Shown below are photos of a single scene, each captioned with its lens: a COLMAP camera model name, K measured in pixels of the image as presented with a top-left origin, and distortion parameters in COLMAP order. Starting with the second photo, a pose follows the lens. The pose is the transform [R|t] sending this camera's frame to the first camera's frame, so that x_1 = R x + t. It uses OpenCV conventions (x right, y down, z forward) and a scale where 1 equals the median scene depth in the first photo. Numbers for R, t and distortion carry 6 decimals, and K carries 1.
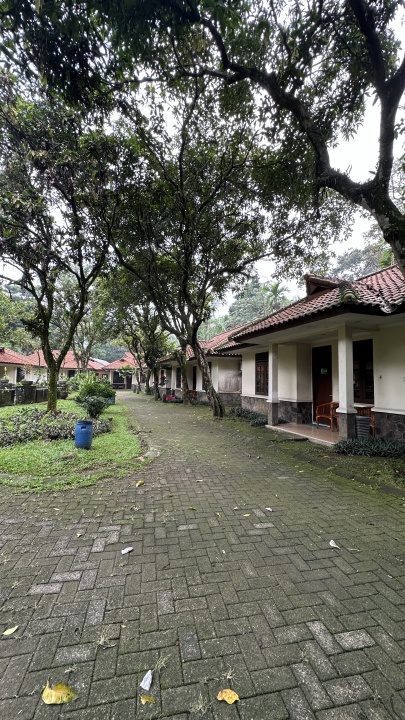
lens RADIAL K [[284.7, 0, 201.7], [0, 284.7, 360.3], [0, 0, 1]] dist [0.002037, 0.000033]
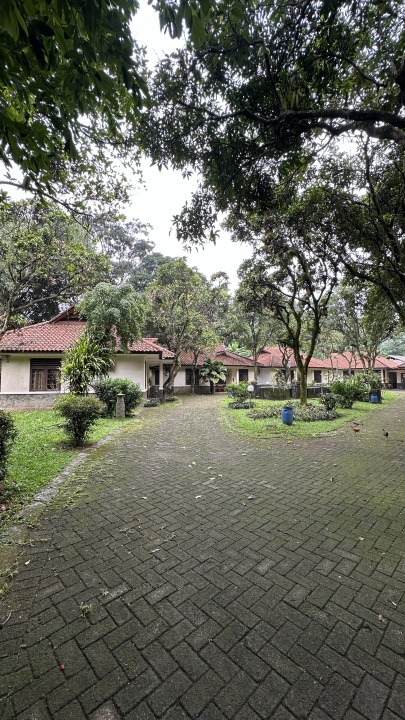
lens RADIAL K [[284.7, 0, 201.5], [0, 284.7, 359.8], [0, 0, 1]] dist [0.002037, 0.000033]
pose [[0.539195, -0.062014, -0.839895, 2.246742], [0.063757, 0.997429, -0.032715, -0.040036], [0.839764, -0.035909, 0.541763, -0.723545]]
